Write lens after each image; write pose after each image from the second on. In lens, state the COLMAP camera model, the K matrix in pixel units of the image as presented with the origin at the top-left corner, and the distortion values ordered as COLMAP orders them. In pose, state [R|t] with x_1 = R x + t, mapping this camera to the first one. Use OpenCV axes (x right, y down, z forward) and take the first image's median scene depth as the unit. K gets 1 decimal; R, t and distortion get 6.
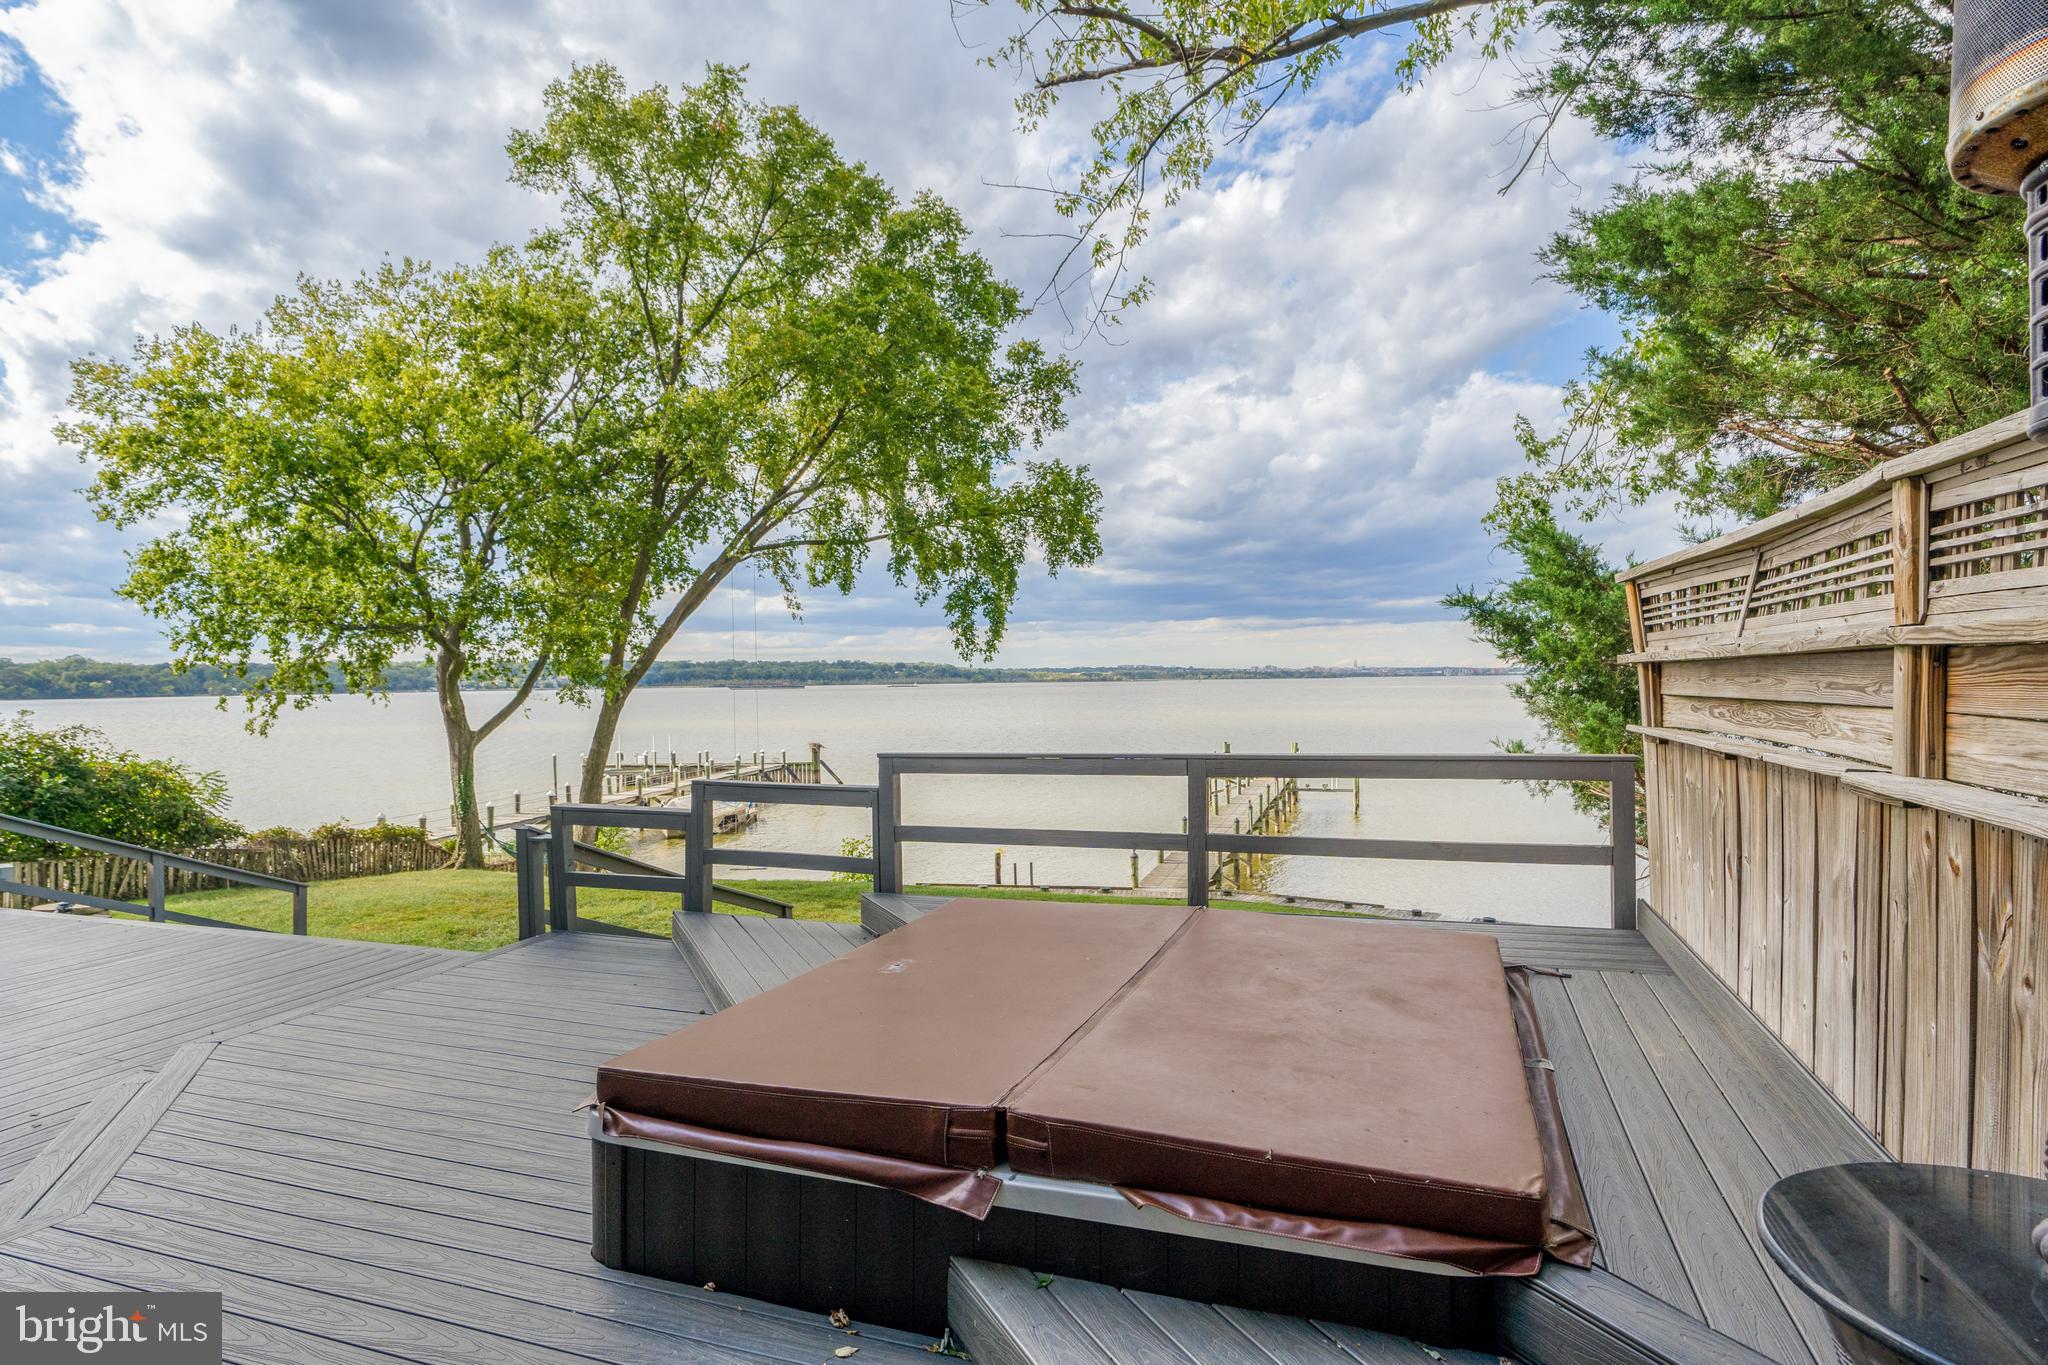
lens RADIAL K [[1073.7, 0, 997.8], [0, 1073.7, 689.8], [0, 0, 1]] dist [-0.011443, 0.000728]
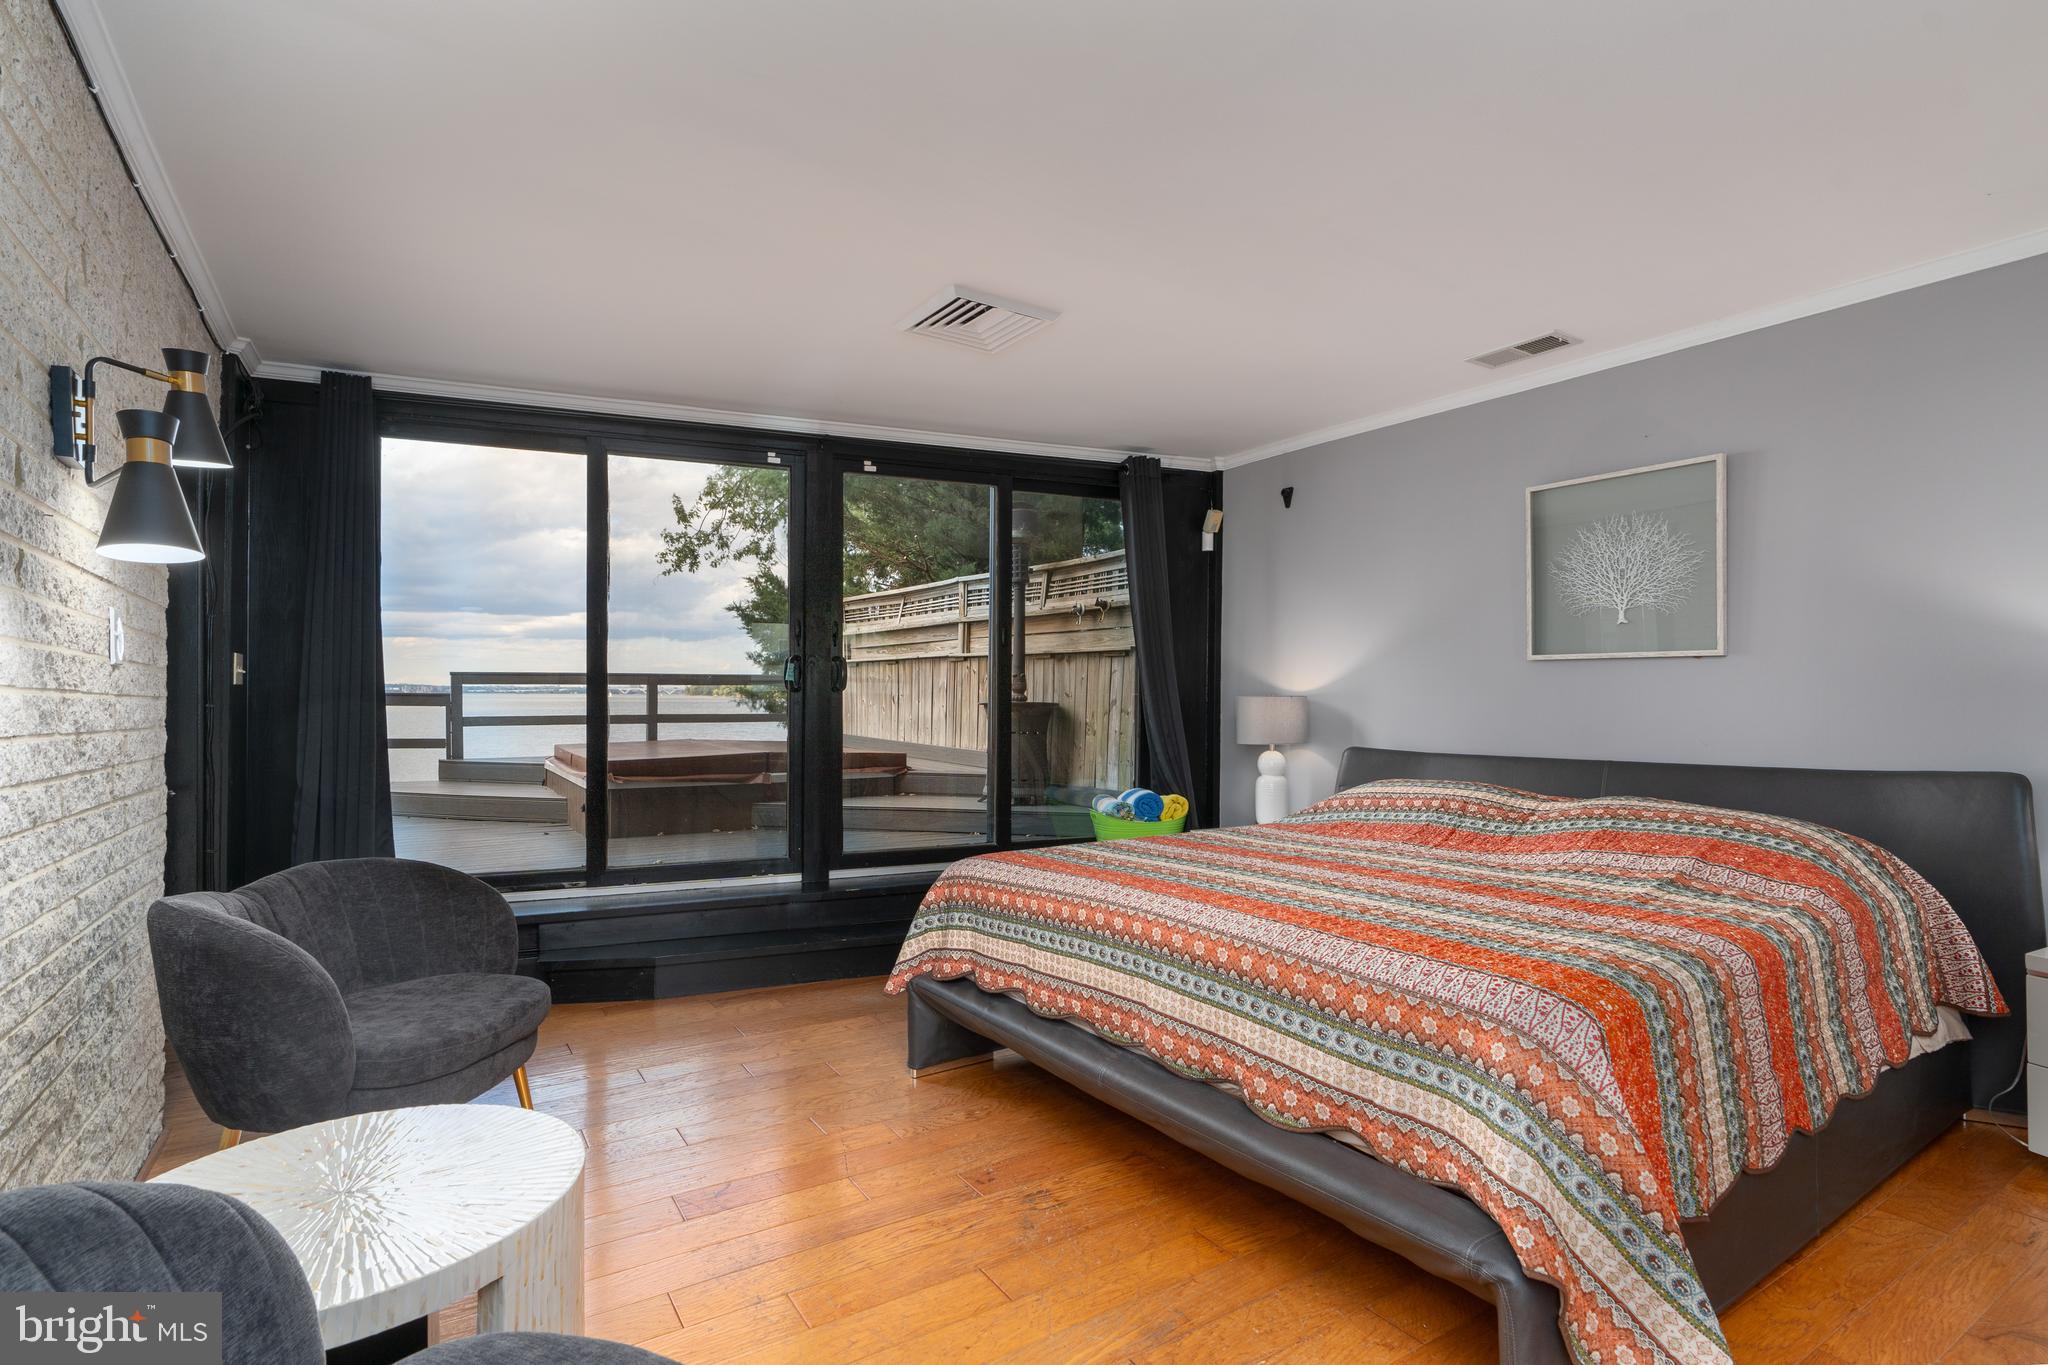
lens RADIAL K [[1012.1, 0, 1024.7], [0, 1012.1, 694.8], [0, 0, 1]] dist [0.000629, 0.000442]
pose [[0.584610, 0.012809, 0.811213, -0.106422], [-0.004030, 0.999909, -0.012884, 0.014096], [-0.811304, 0.004263, 0.584608, -0.072545]]
